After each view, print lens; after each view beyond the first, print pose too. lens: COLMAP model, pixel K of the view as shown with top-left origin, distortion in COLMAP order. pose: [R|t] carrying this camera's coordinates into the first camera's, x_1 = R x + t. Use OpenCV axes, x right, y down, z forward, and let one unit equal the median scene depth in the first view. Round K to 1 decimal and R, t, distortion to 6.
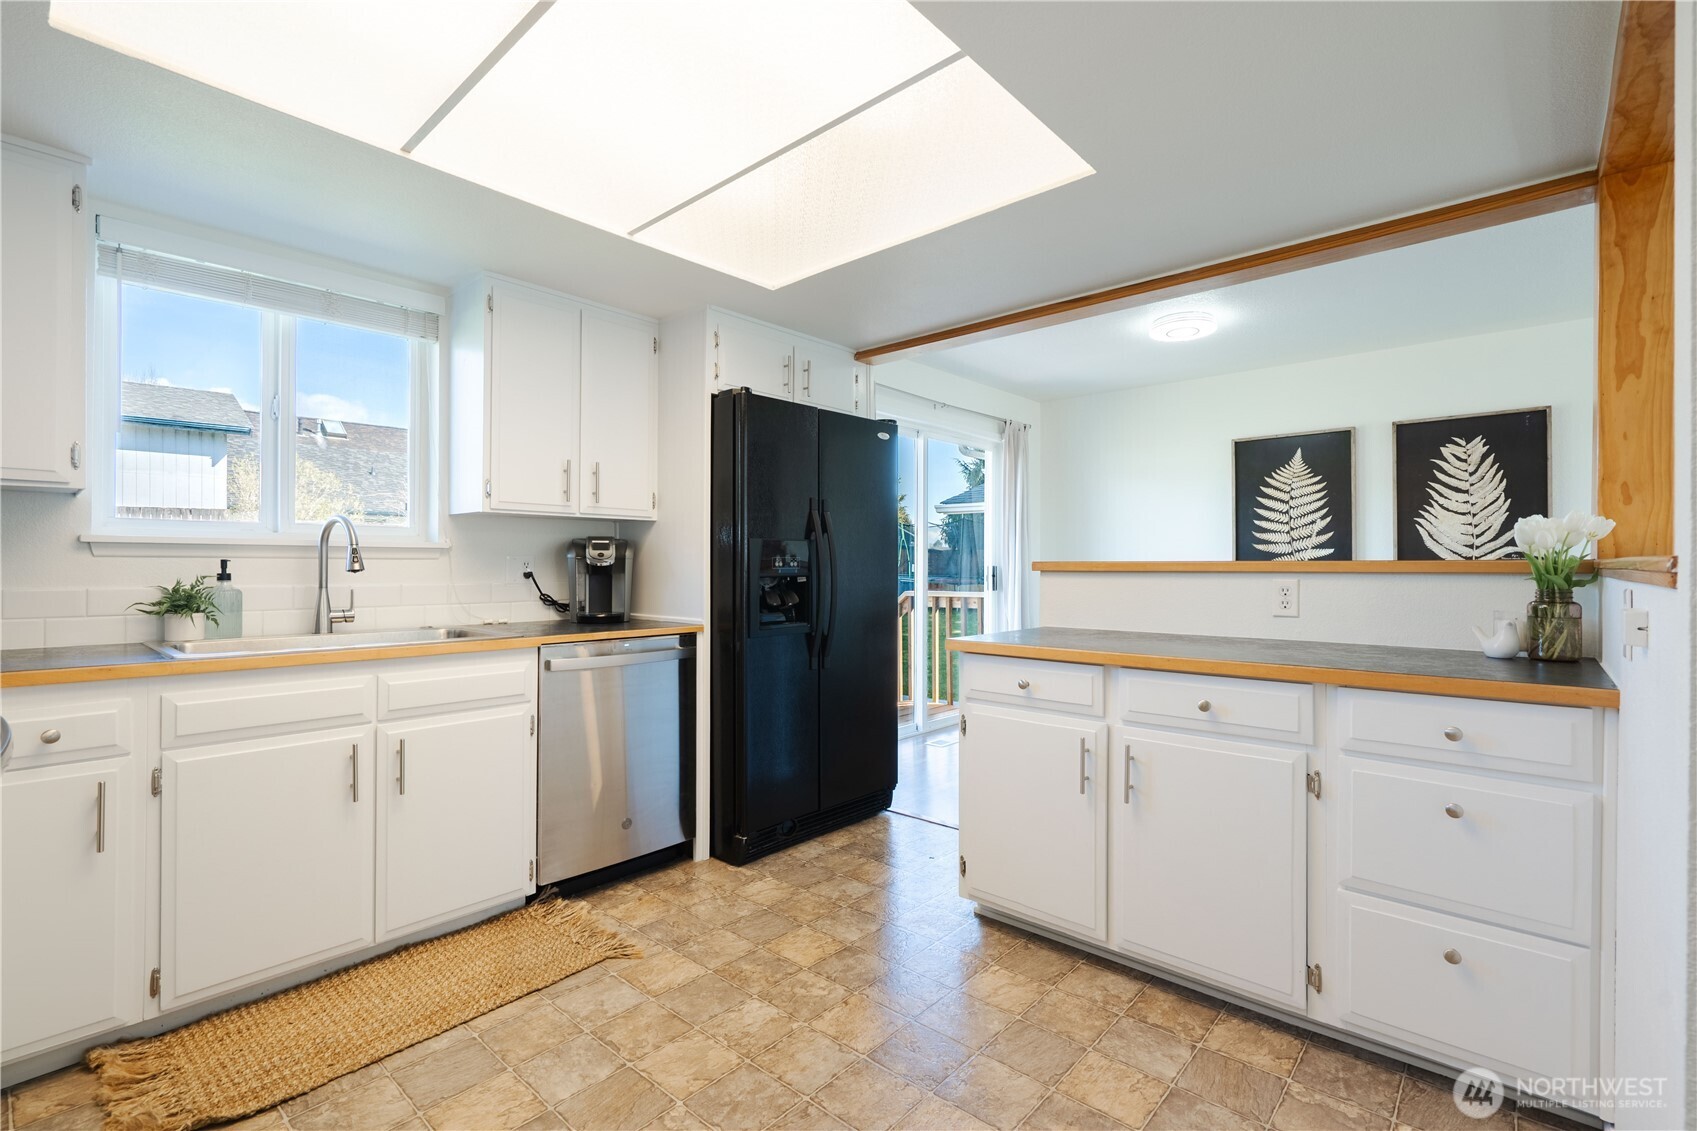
lens RADIAL K [[784.4, 0, 838.8], [0, 784.4, 561.6], [0, 0, 1]] dist [-0.019719, 0.005164]
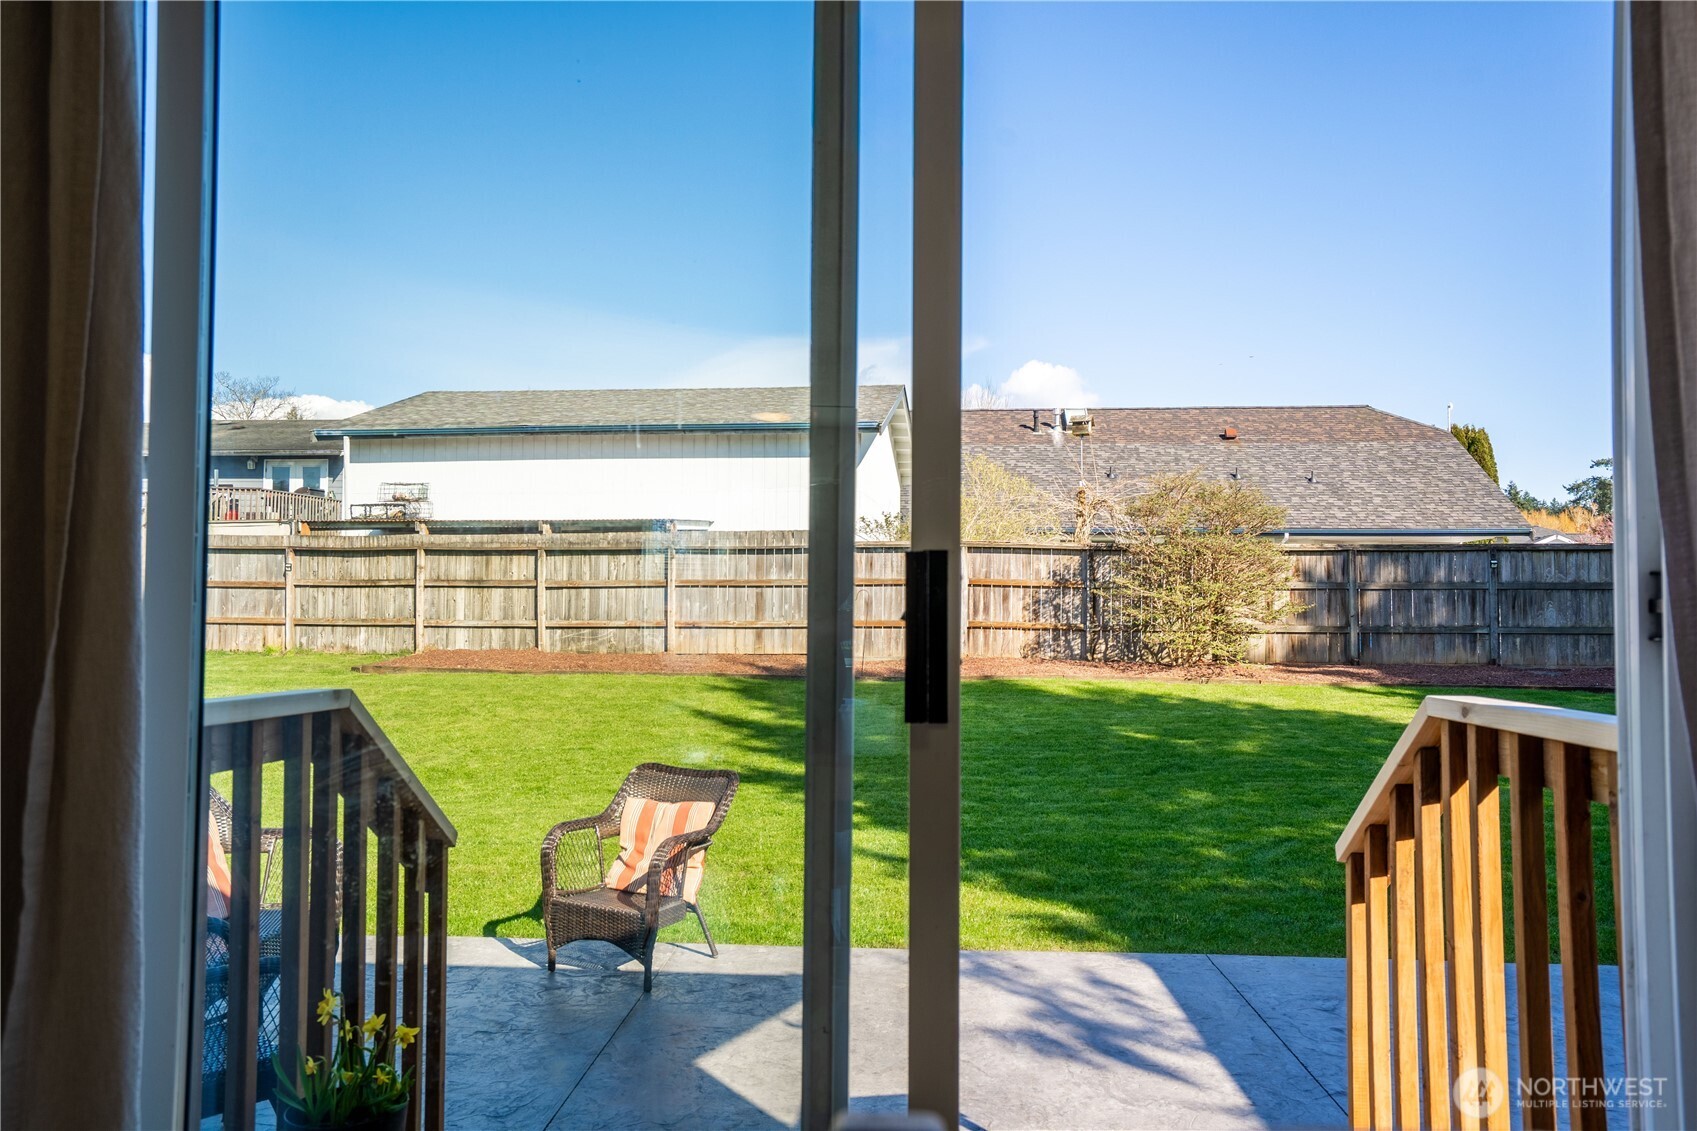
lens RADIAL K [[1182.8, 0, 860.9], [0, 1182.8, 553.1], [0, 0, 1]] dist [0.033124, 0.005112]
pose [[0.633456, -0.031487, -0.773137, 0.397717], [-0.004880, 0.998989, -0.044684, 0.019806], [0.773763, 0.032079, 0.632663, 0.891275]]
